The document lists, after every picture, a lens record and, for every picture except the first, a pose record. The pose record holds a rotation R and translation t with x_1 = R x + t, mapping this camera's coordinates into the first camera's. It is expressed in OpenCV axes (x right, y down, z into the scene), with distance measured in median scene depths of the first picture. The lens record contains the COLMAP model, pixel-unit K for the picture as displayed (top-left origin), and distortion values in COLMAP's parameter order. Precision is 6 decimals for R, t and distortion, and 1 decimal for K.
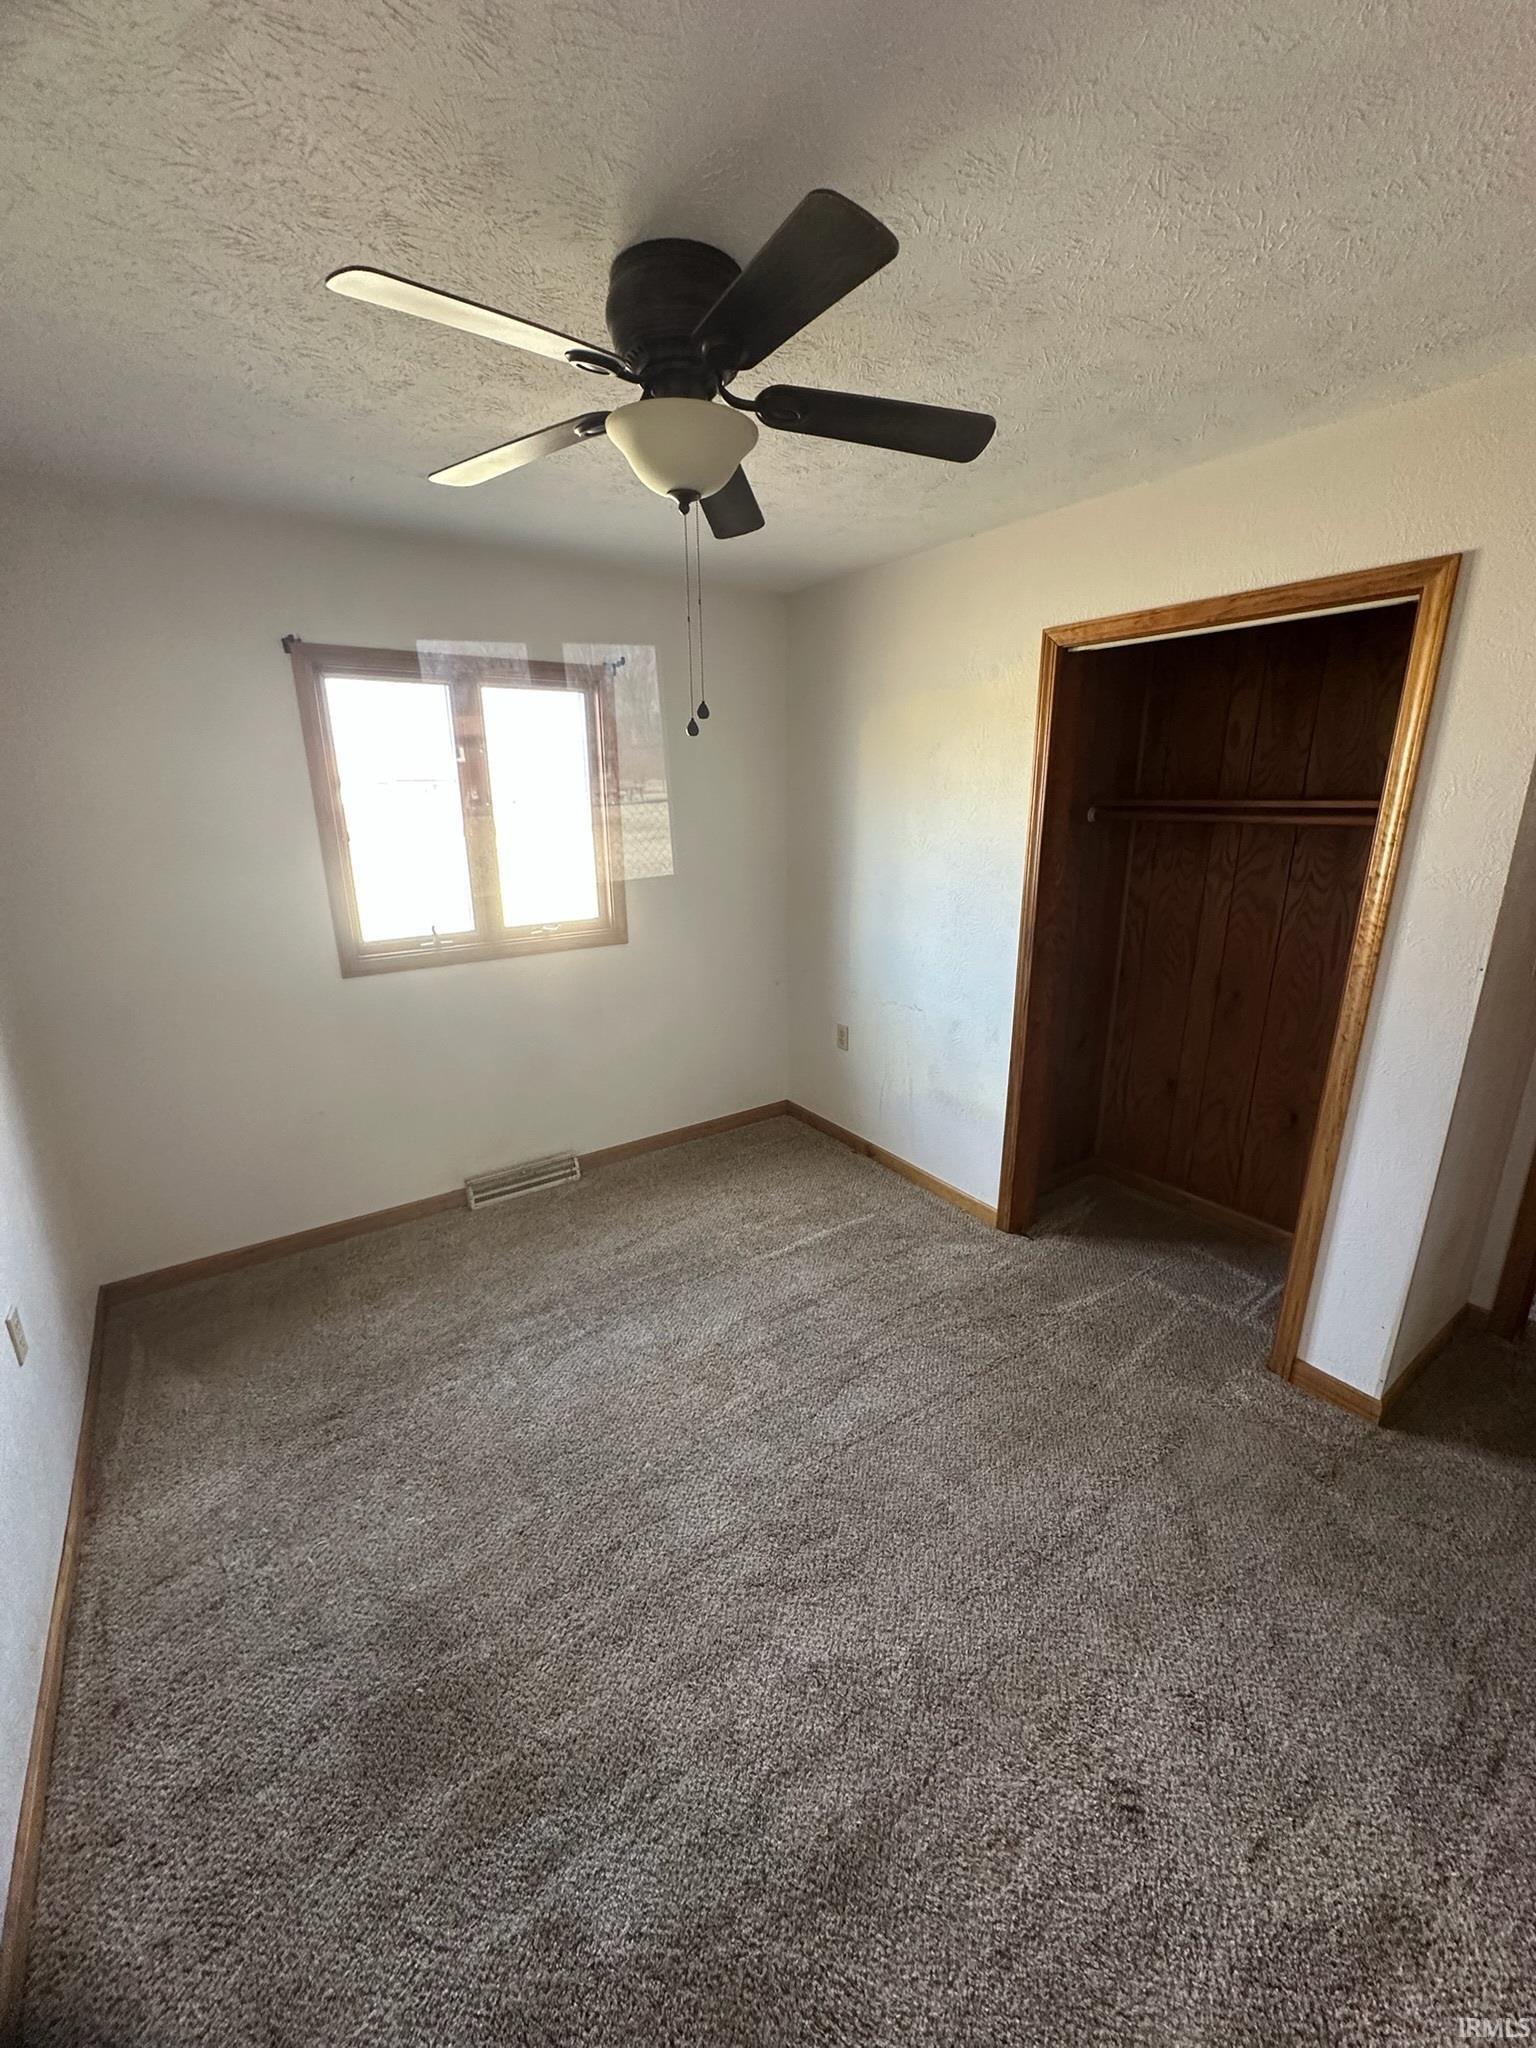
lens RADIAL K [[817.3, 0, 768.0], [0, 817.3, 1024.0], [0, 0, 1]] dist [-0.001020, 0.000643]
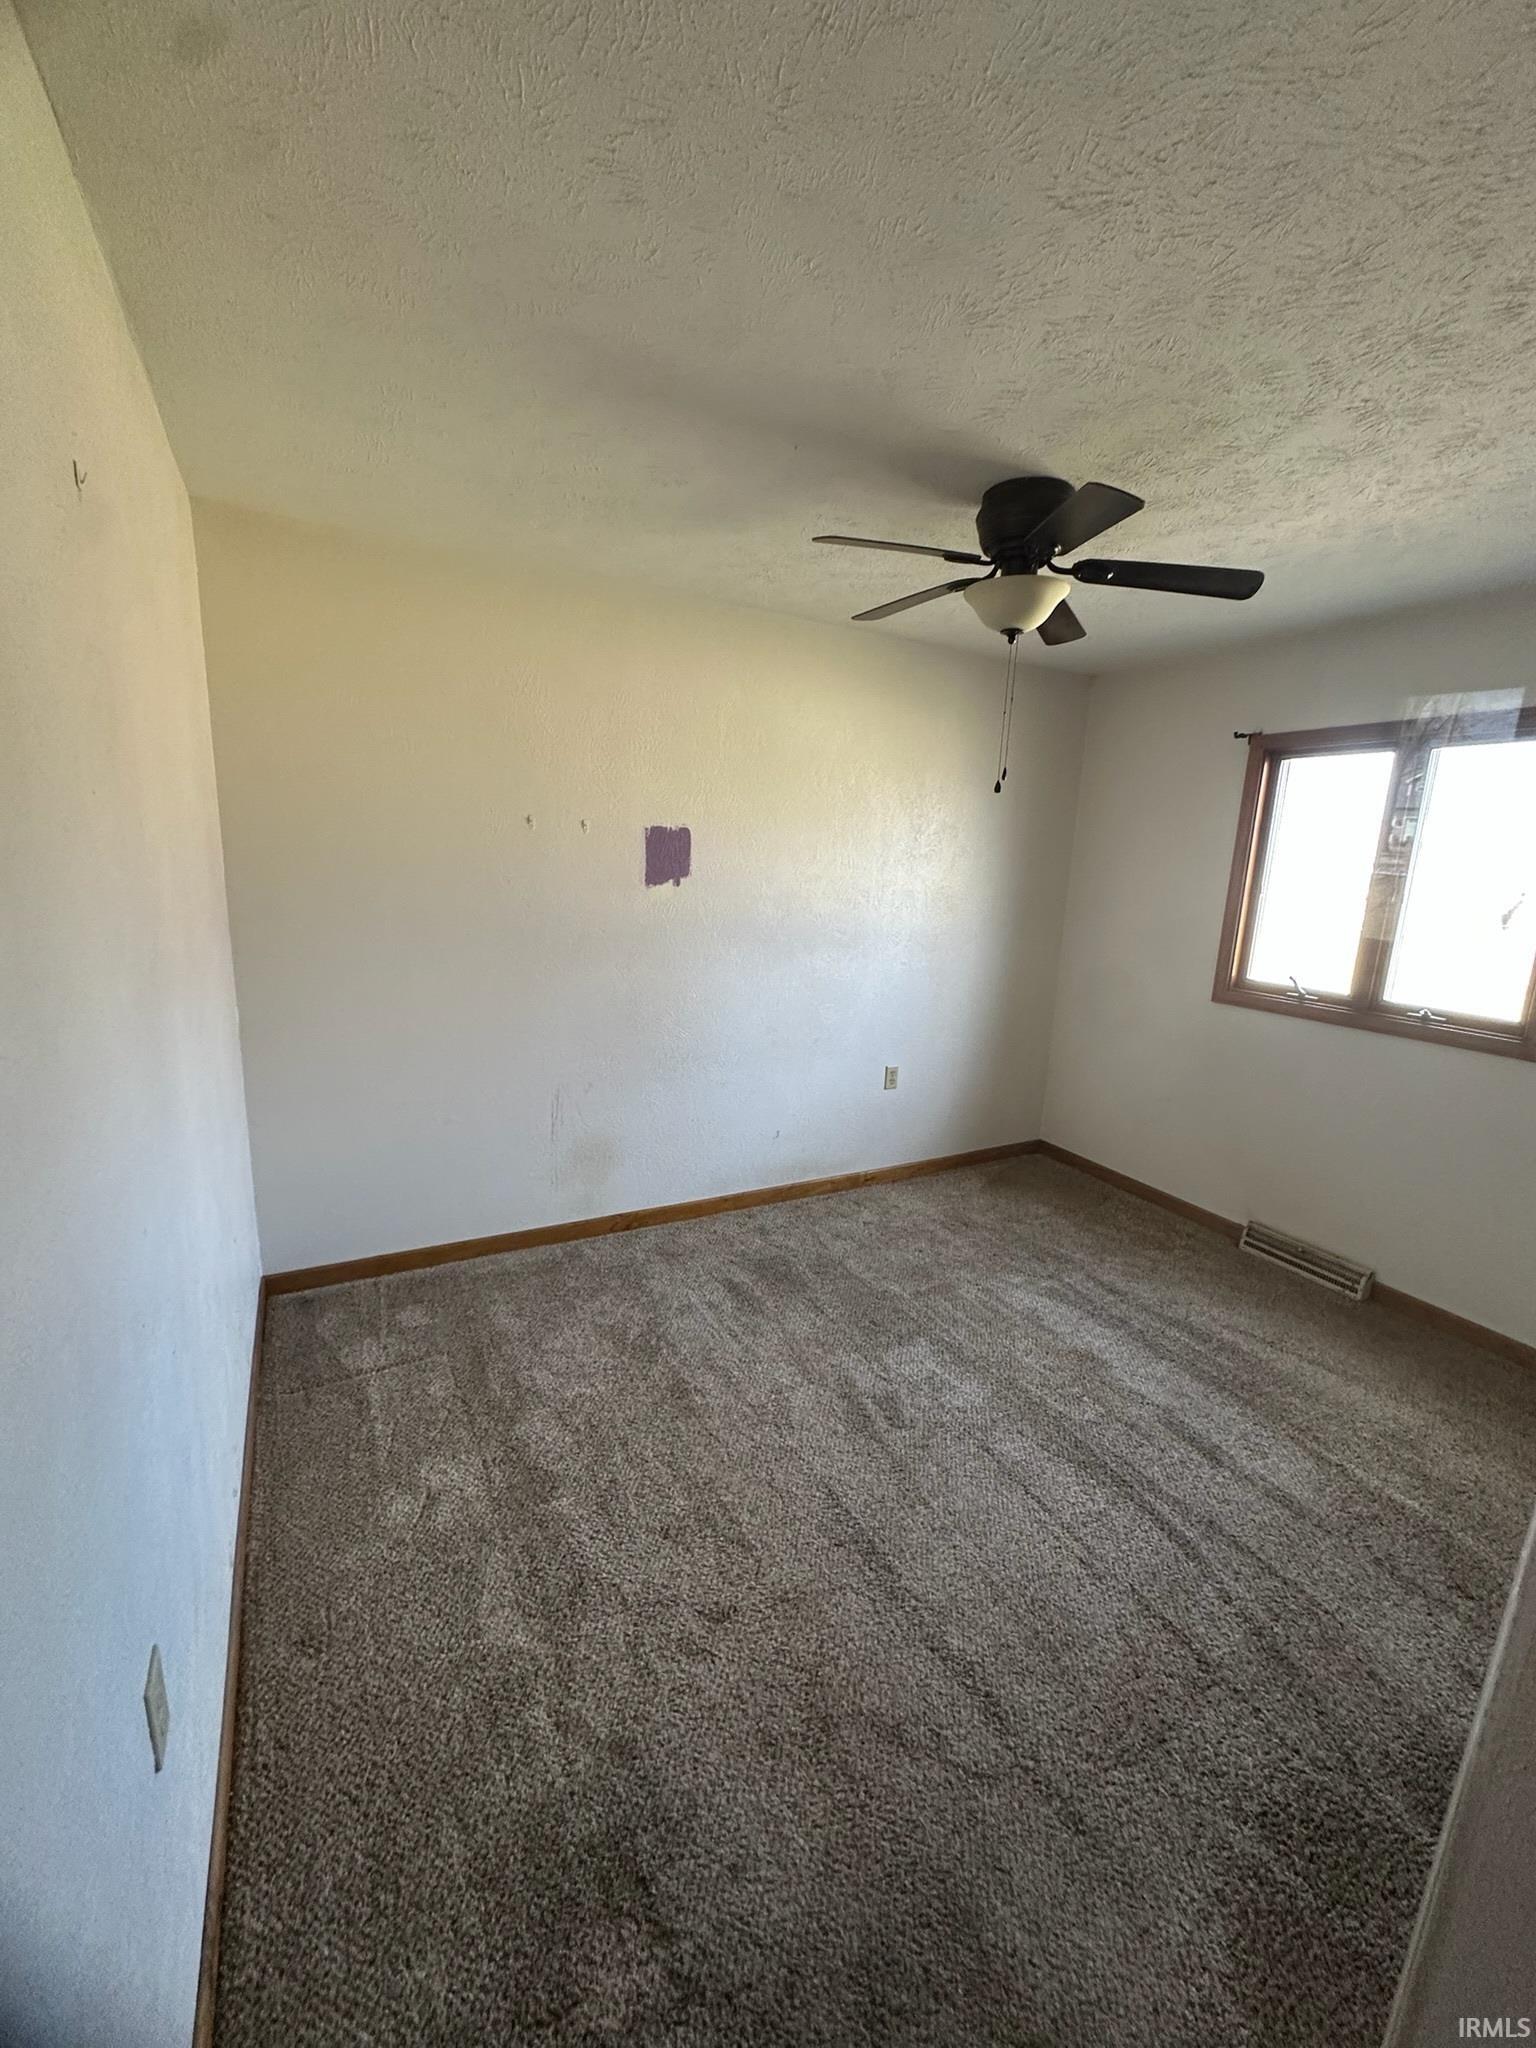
lens RADIAL K [[817.3, 0, 768.0], [0, 817.3, 1024.0], [0, 0, 1]] dist [-0.001020, 0.000643]
pose [[-0.114506, 0.211225, -0.970707, 0.731242], [-0.317814, 0.917992, 0.237244, -0.100519], [0.941214, 0.335670, -0.037985, 0.423451]]
